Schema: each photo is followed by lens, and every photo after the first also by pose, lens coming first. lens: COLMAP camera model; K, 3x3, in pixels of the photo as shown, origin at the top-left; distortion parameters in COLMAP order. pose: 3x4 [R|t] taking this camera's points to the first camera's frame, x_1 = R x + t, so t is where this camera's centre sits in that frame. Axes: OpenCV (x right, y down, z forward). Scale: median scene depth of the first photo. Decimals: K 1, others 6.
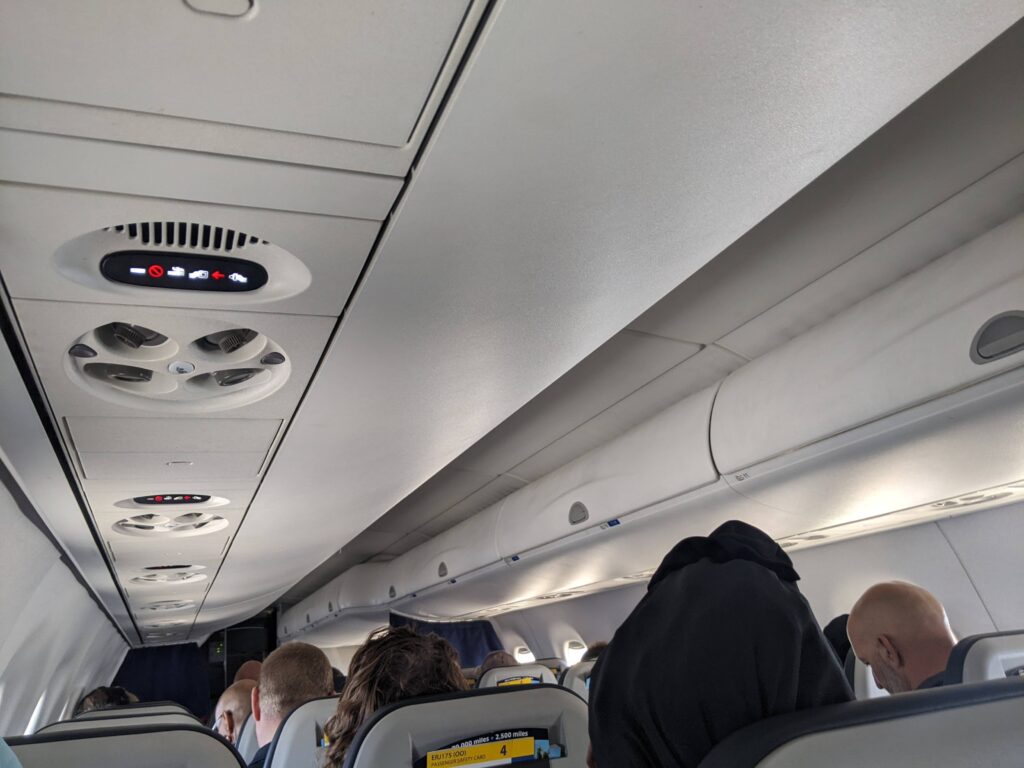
lens RADIAL K [[808.9, 0, 552.3], [0, 808.9, 366.4], [0, 0, 1]] dist [0.054307, -0.067474]
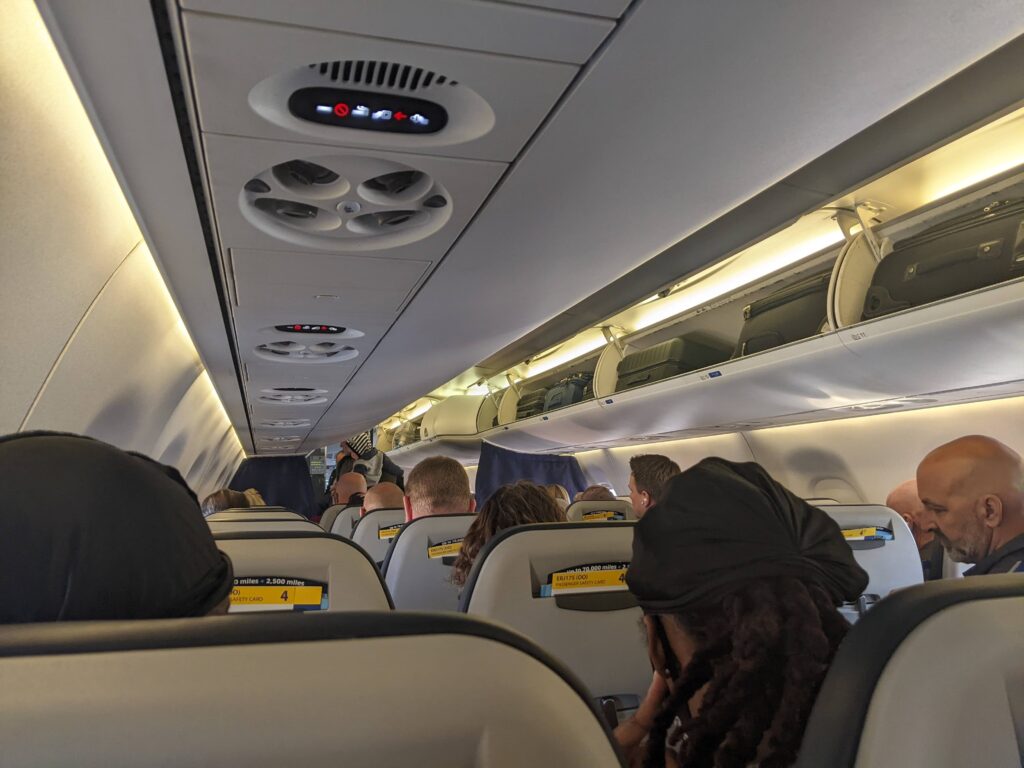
lens RADIAL K [[808.9, 0, 552.3], [0, 808.9, 366.4], [0, 0, 1]] dist [0.054307, -0.067474]
pose [[0.994607, 0.058700, -0.085502, -0.105966], [-0.041145, 0.980089, 0.194248, -0.011031], [0.095202, -0.189682, 0.977219, -0.008156]]
